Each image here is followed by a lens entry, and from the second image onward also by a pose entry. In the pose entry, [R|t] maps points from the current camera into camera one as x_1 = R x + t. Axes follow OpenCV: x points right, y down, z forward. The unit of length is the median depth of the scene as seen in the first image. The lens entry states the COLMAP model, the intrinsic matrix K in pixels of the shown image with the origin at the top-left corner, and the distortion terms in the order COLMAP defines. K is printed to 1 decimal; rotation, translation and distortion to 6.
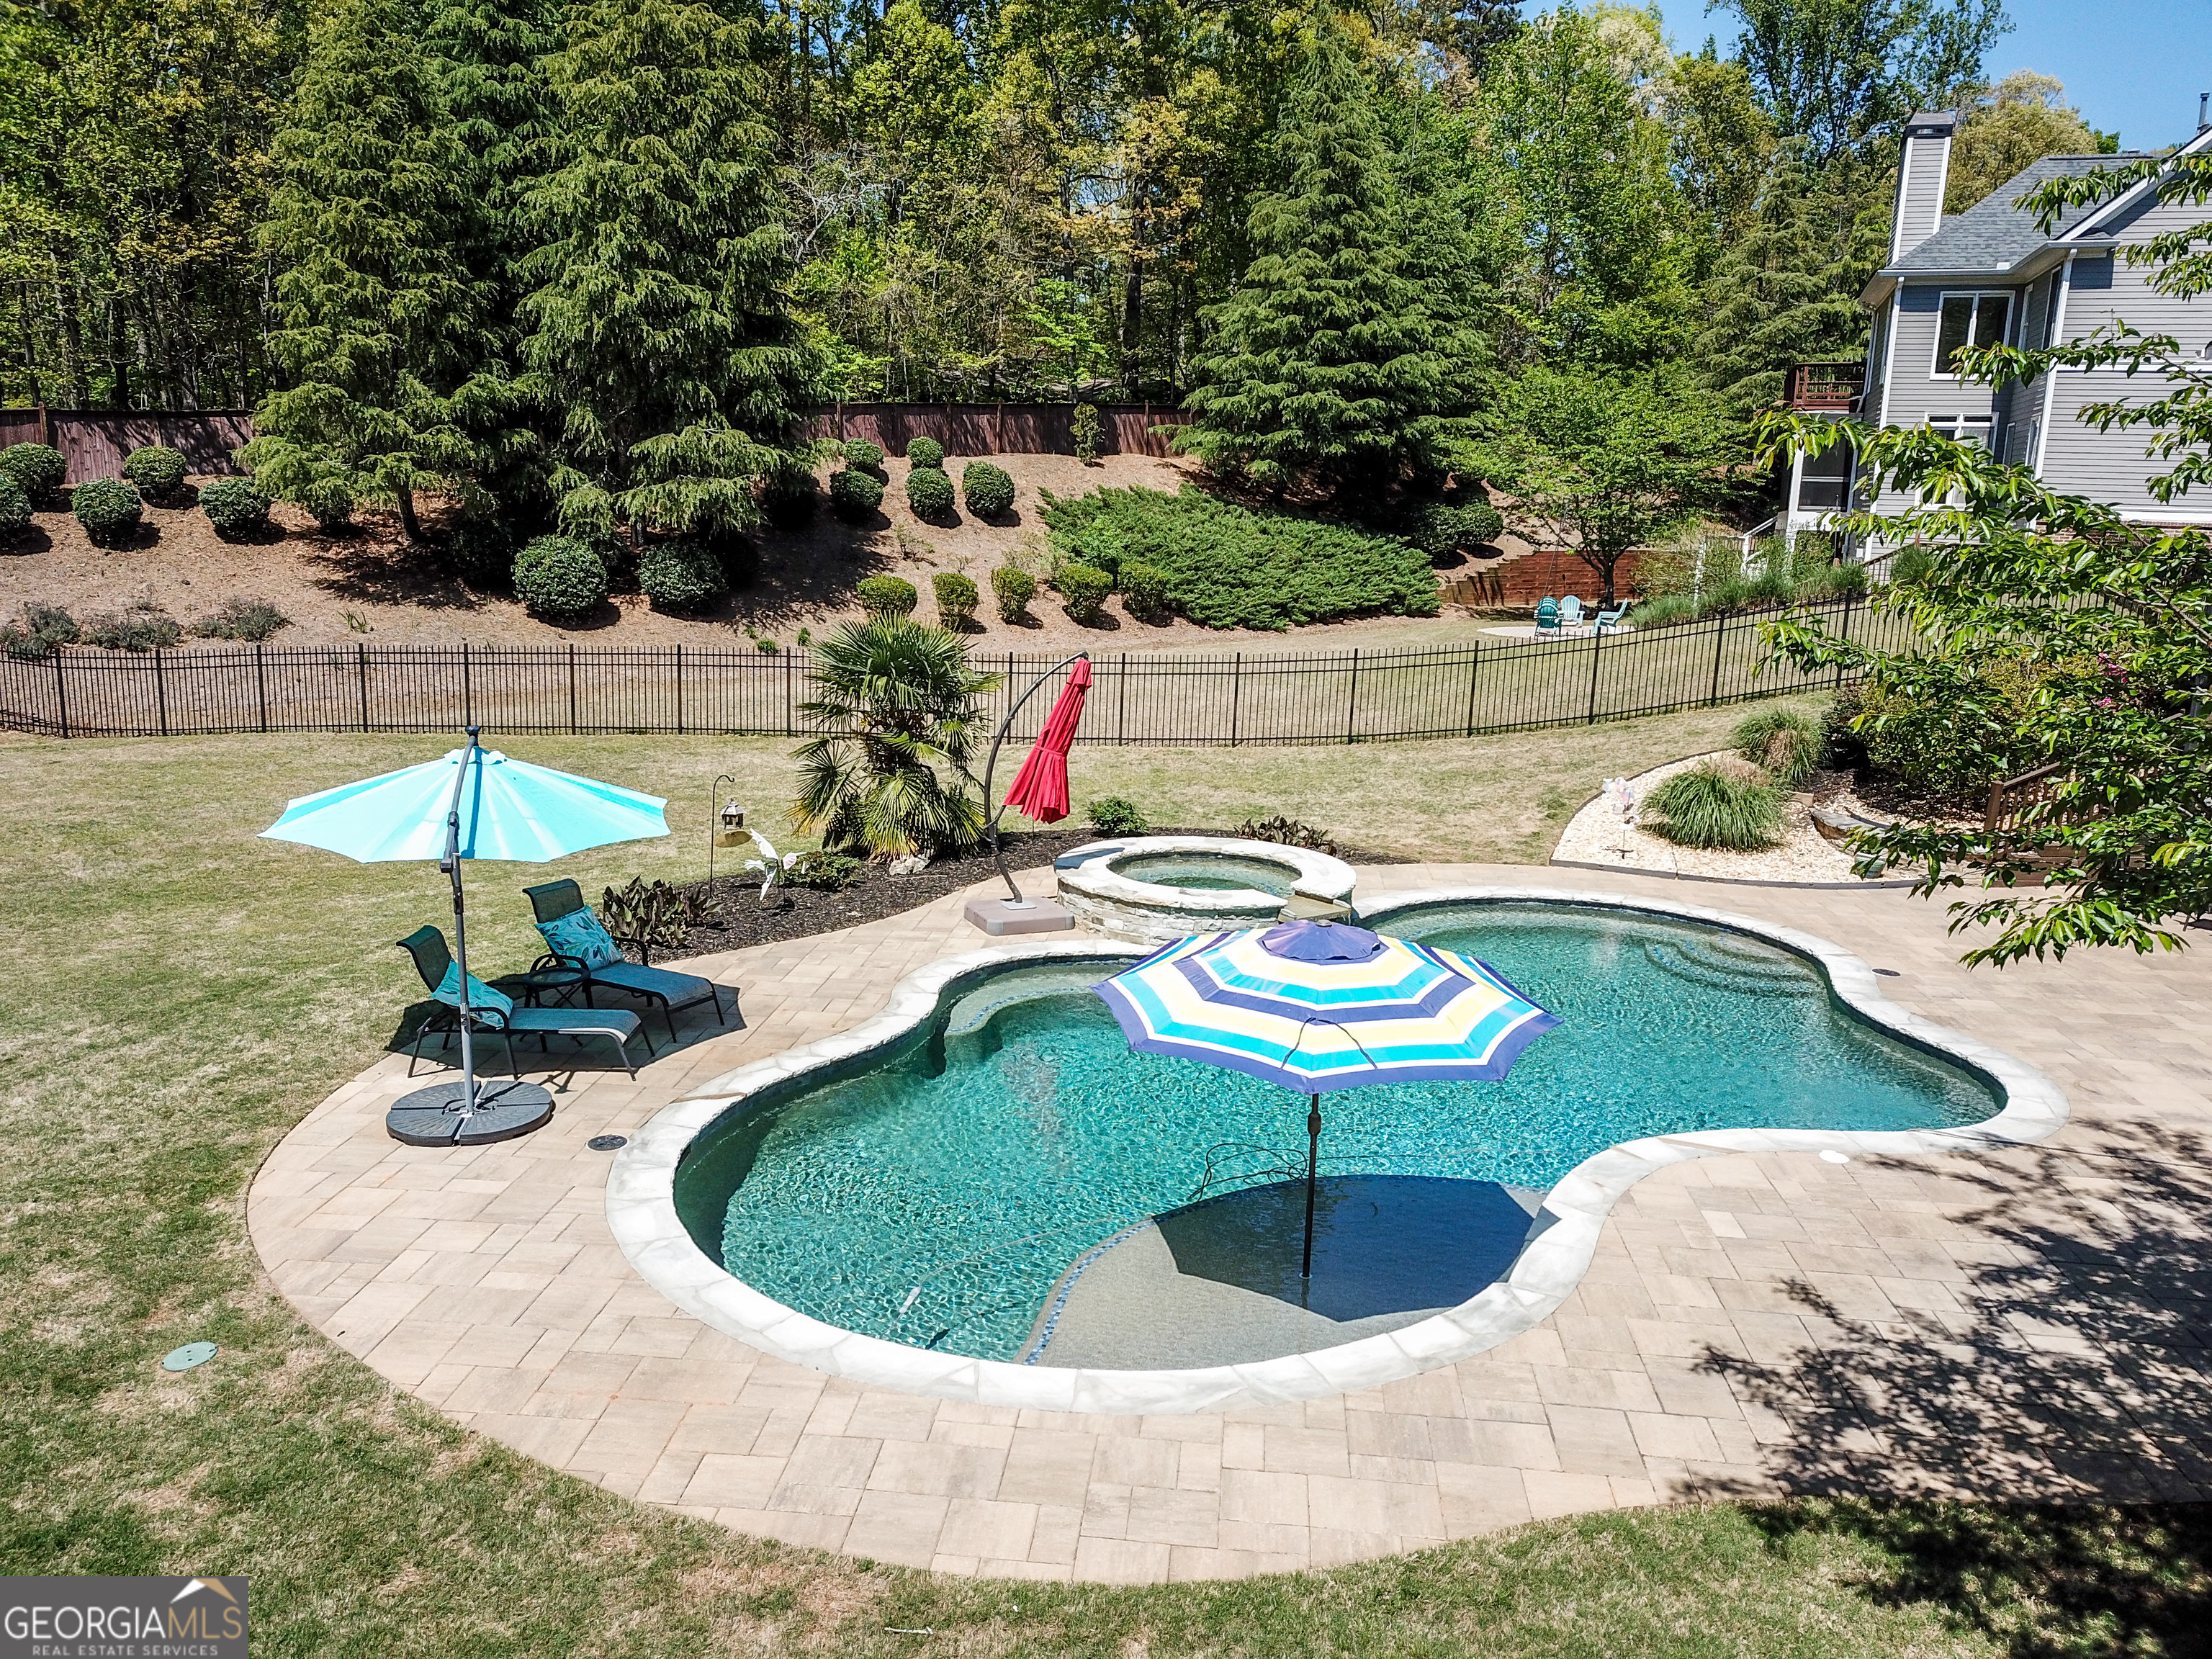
lens RADIAL K [[1652.0, 0, 1094.2], [0, 1652.0, 841.7], [0, 0, 1]] dist [0.056392, -0.080832]
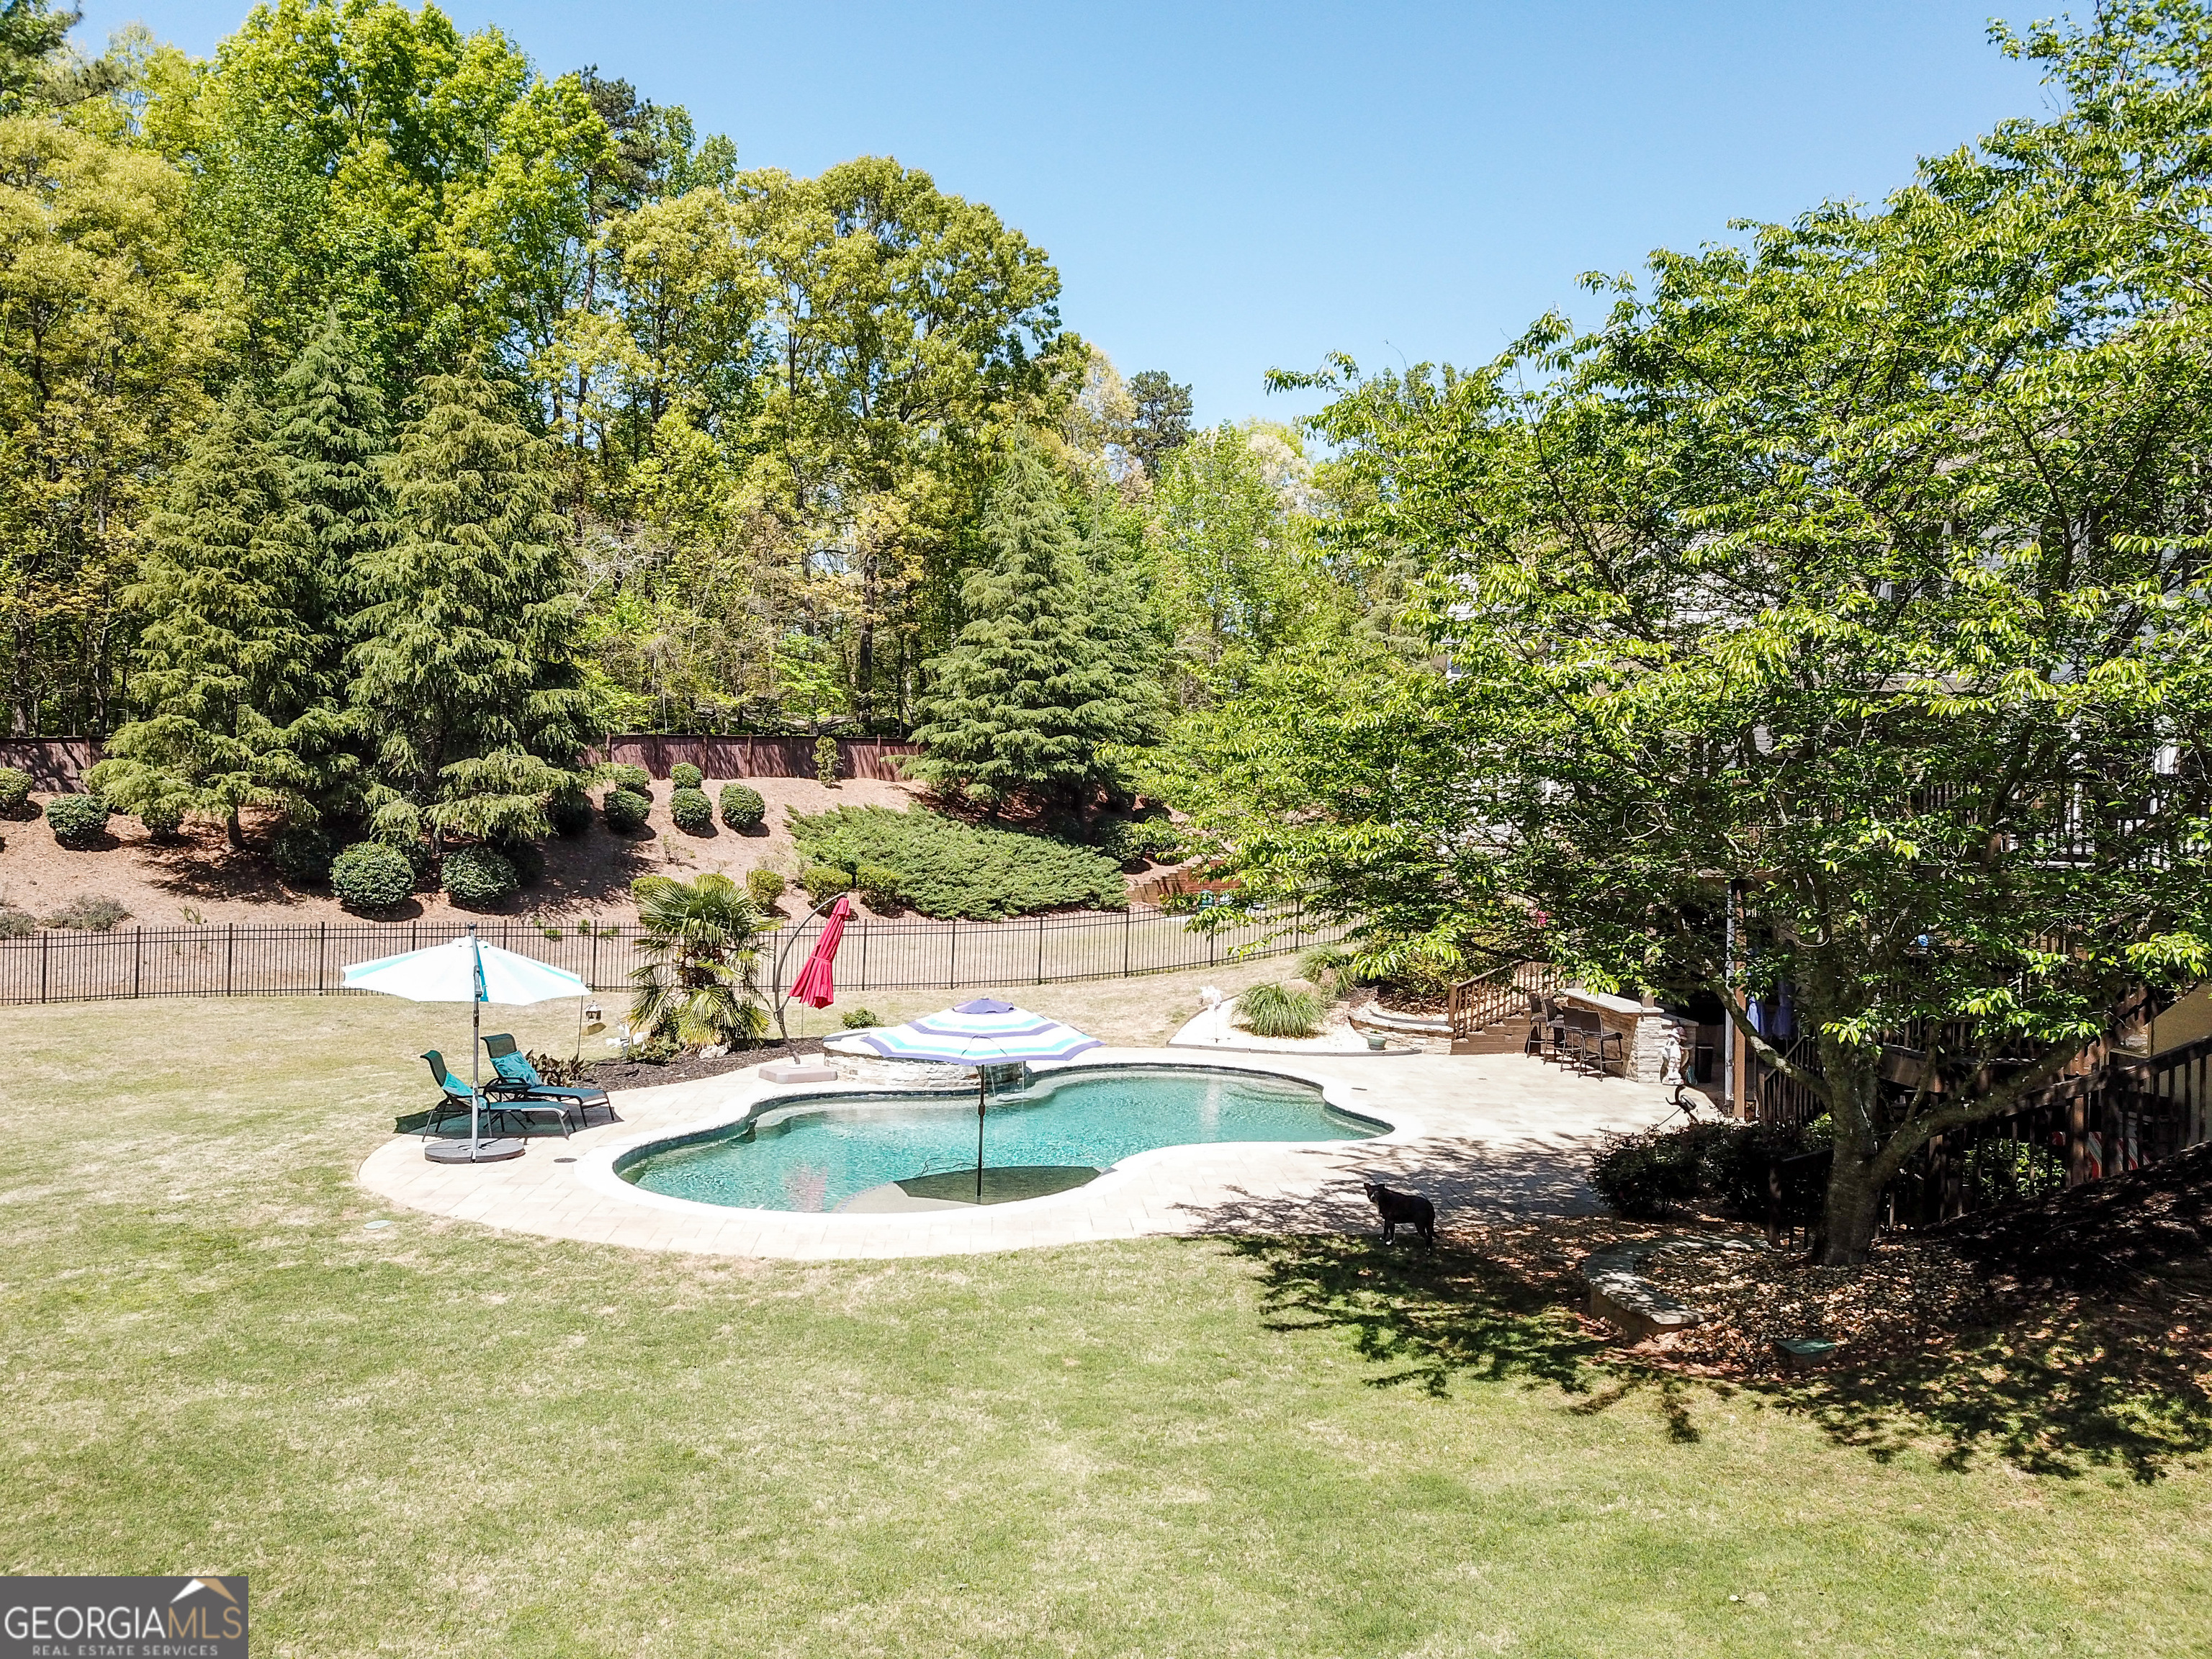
lens RADIAL K [[1652.0, 0, 1094.2], [0, 1652.0, 841.7], [0, 0, 1]] dist [0.056392, -0.080832]
pose [[0.986989, -0.002575, 0.160767, -0.009250], [0.033839, 0.980804, -0.192039, 0.056375], [-0.157186, 0.194981, 0.968130, -0.208891]]
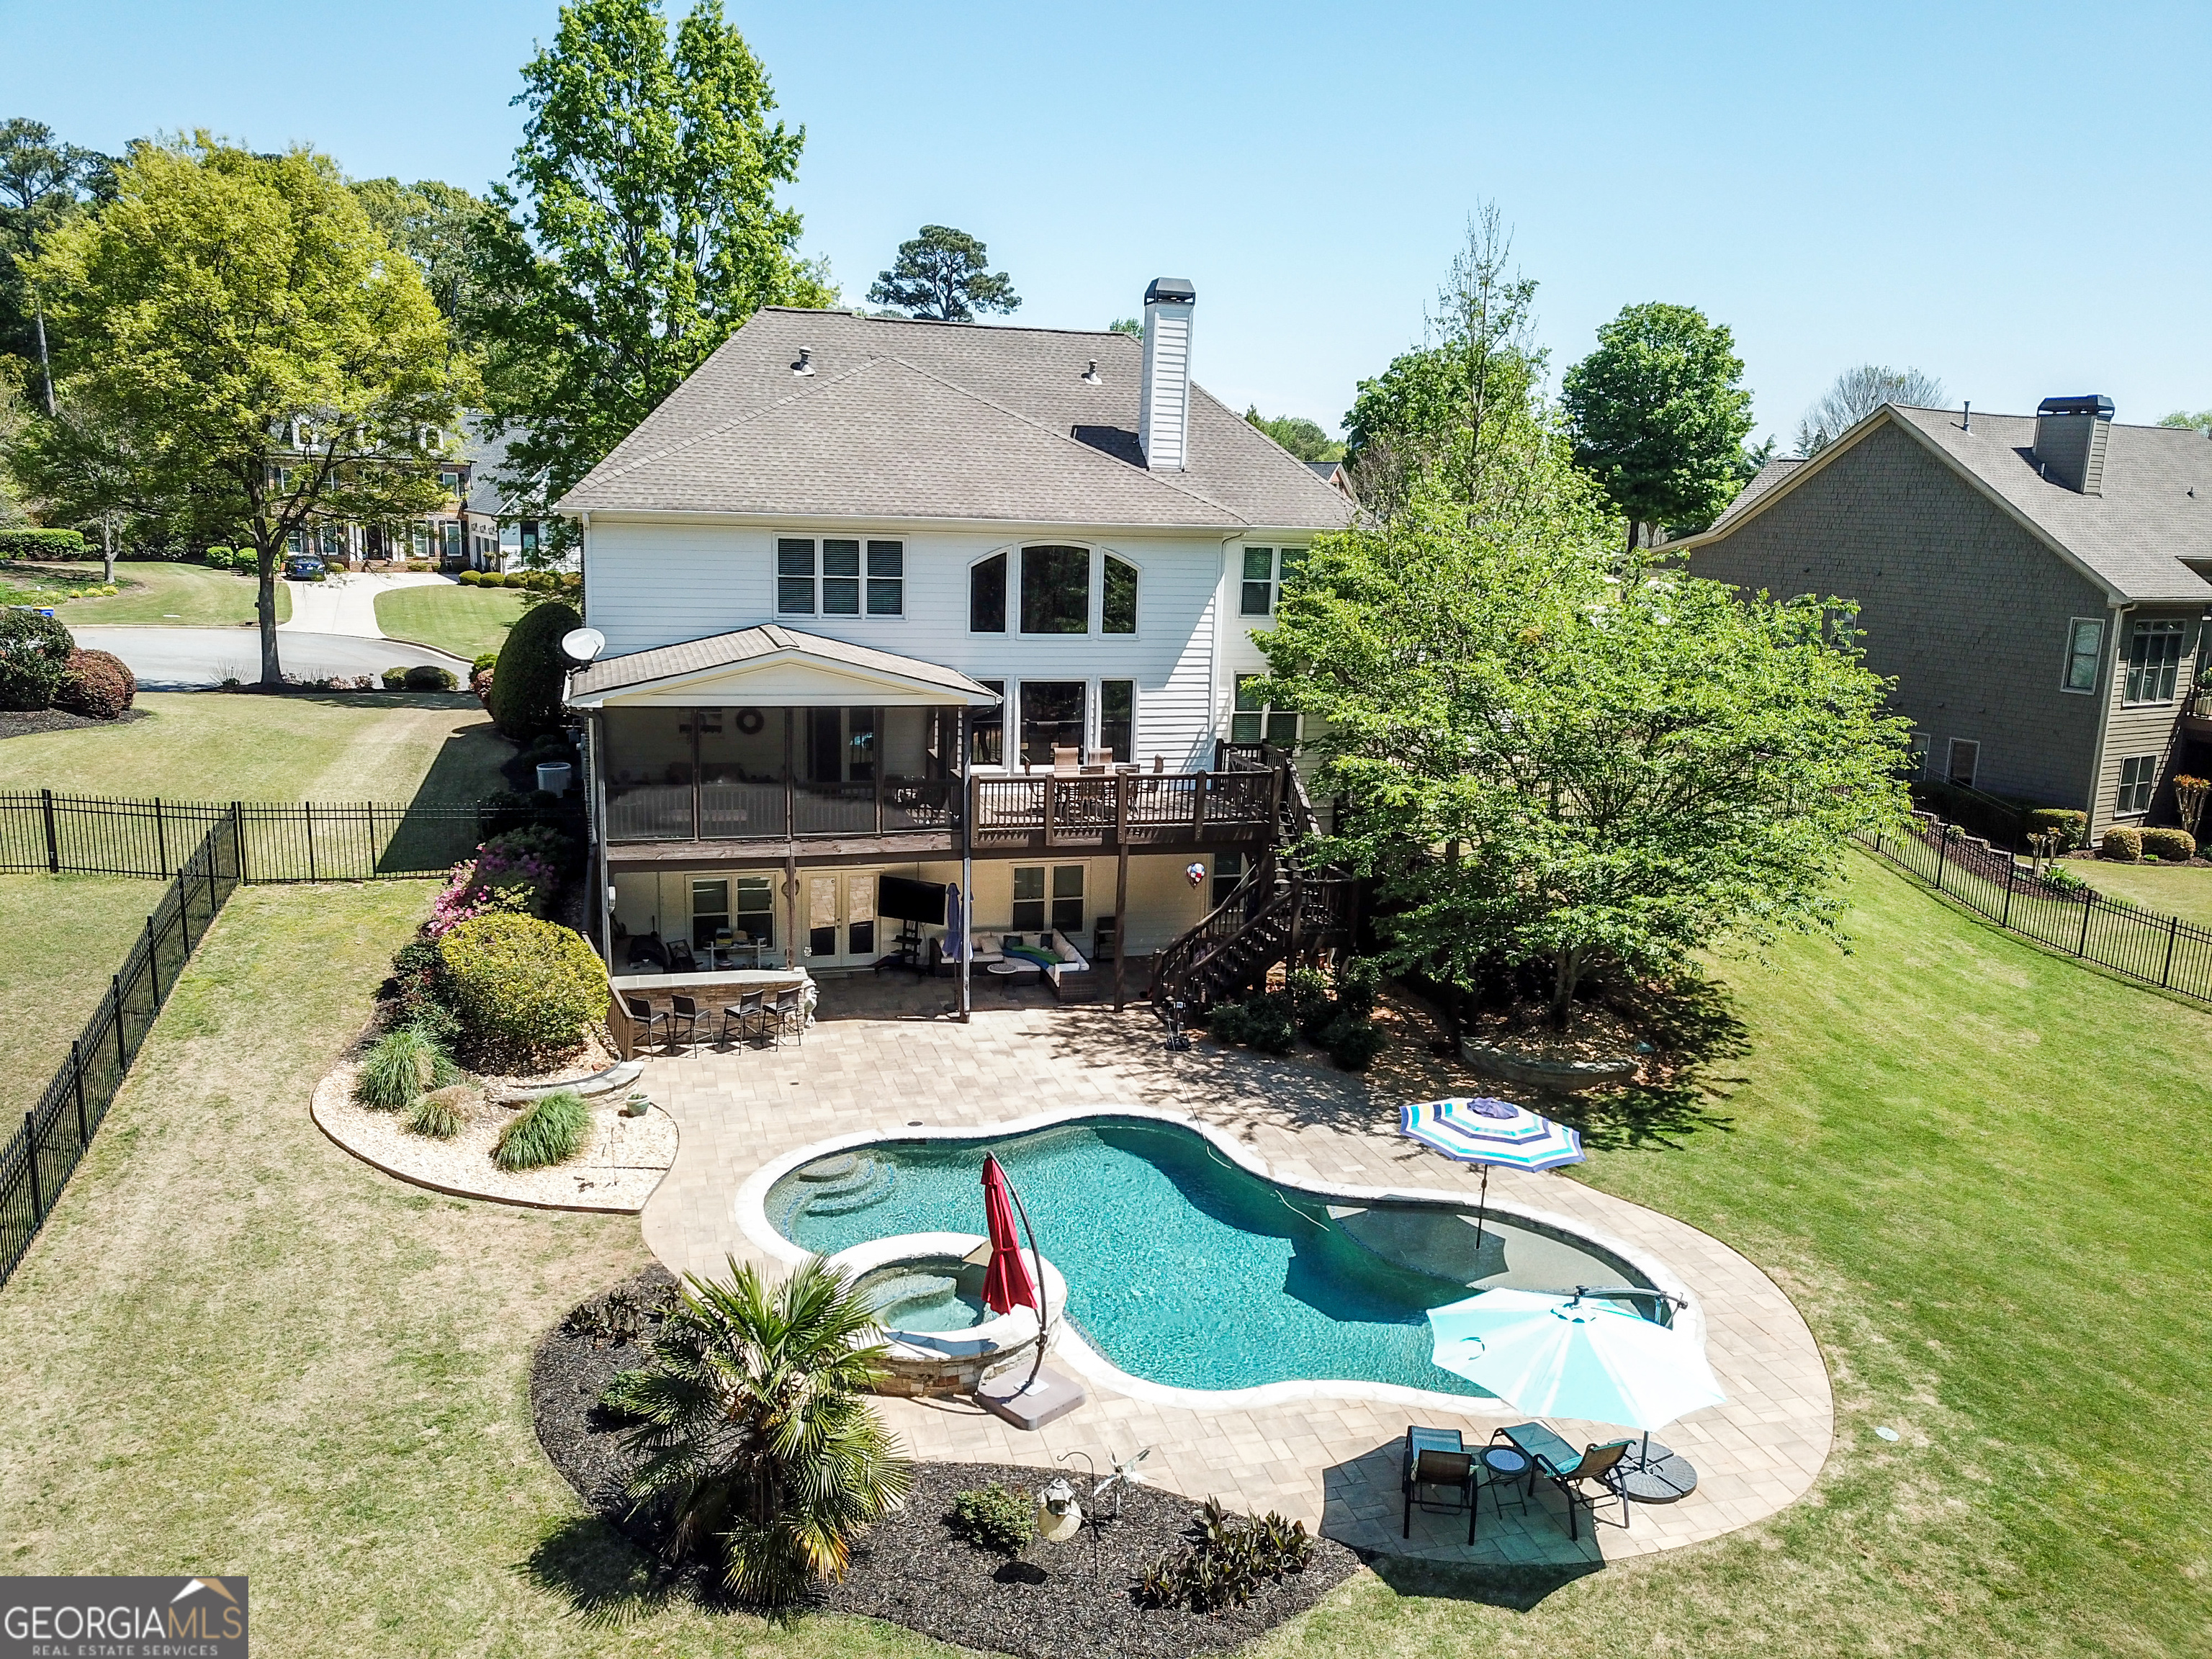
lens RADIAL K [[1652.0, 0, 1094.2], [0, 1652.0, 841.7], [0, 0, 1]] dist [0.056392, -0.080832]
pose [[-0.367063, -0.230931, 0.901074, -0.410135], [0.152502, 0.940646, 0.303197, -0.265939], [-0.917610, 0.248708, -0.310059, 0.510086]]
